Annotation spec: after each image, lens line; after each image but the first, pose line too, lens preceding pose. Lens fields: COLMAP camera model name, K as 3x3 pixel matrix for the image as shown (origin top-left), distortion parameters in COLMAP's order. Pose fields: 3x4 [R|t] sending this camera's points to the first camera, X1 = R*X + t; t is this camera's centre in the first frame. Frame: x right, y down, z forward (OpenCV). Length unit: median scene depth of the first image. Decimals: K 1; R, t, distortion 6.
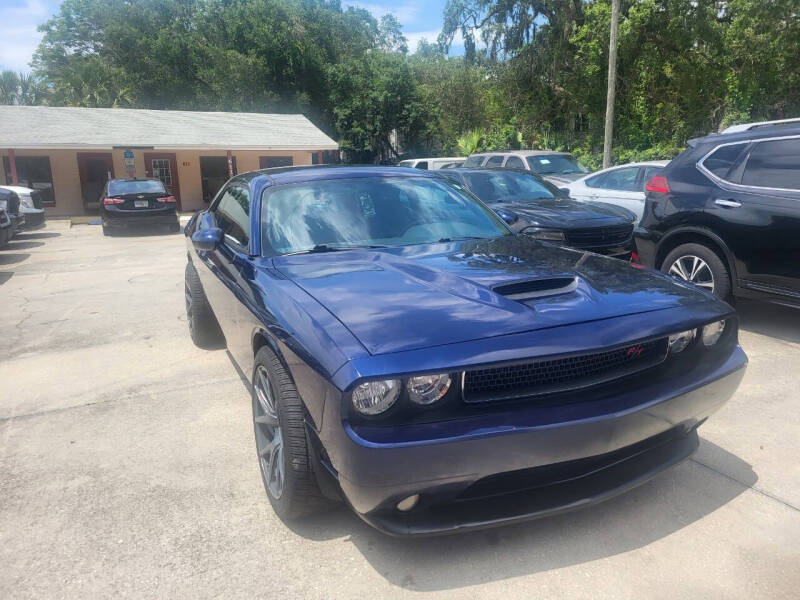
lens RADIAL K [[600.5, 0, 406.2], [0, 600.5, 301.8], [0, 0, 1]] dist [0.060838, -0.043717]
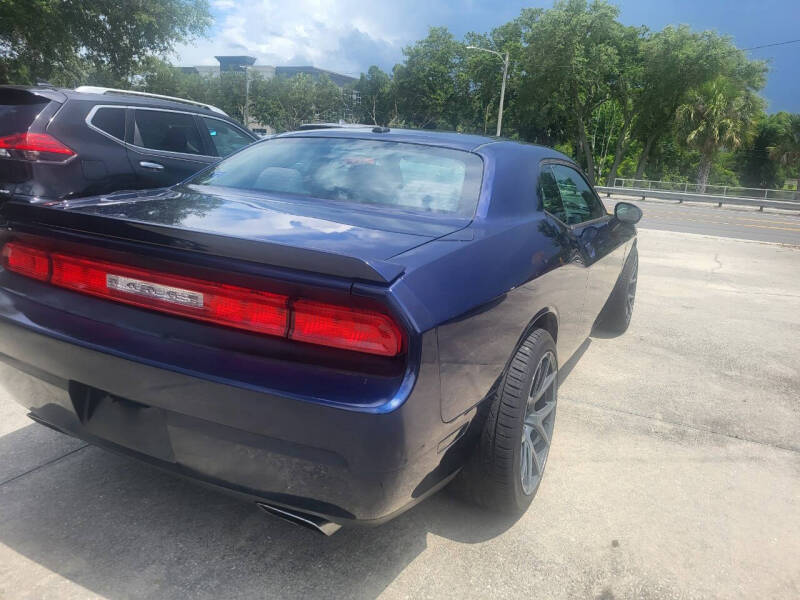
lens RADIAL K [[600.5, 0, 410.9], [0, 600.5, 282.5], [0, 0, 1]] dist [0.060838, -0.043717]
pose [[-0.621194, -0.177389, 0.763316, -0.310119], [0.117461, 0.941963, 0.314497, -0.123350], [-0.774804, 0.285024, -0.564306, 0.644350]]
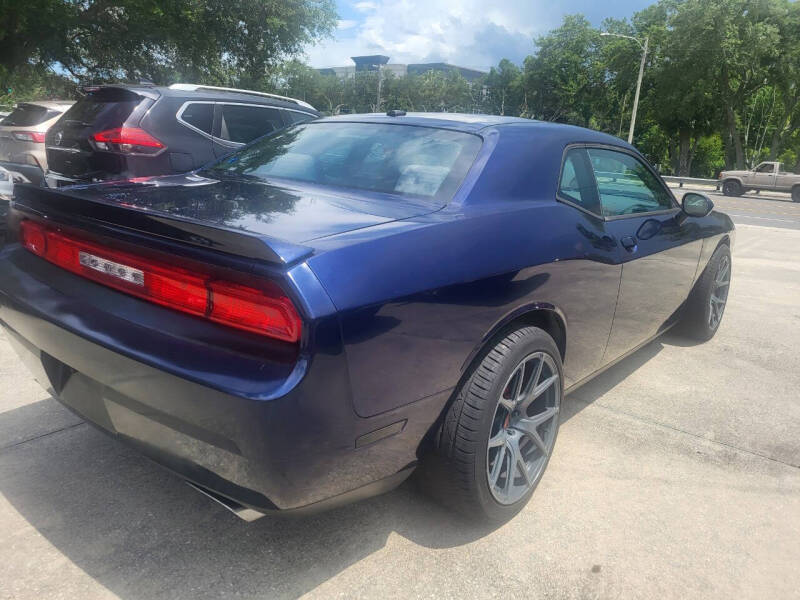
lens RADIAL K [[600.5, 0, 410.6], [0, 600.5, 293.8], [0, 0, 1]] dist [0.060838, -0.043717]
pose [[-0.444182, -0.216792, 0.869312, -0.329544], [0.146181, 0.939745, 0.309049, -0.110712], [-0.883931, 0.264351, -0.385727, 0.597550]]
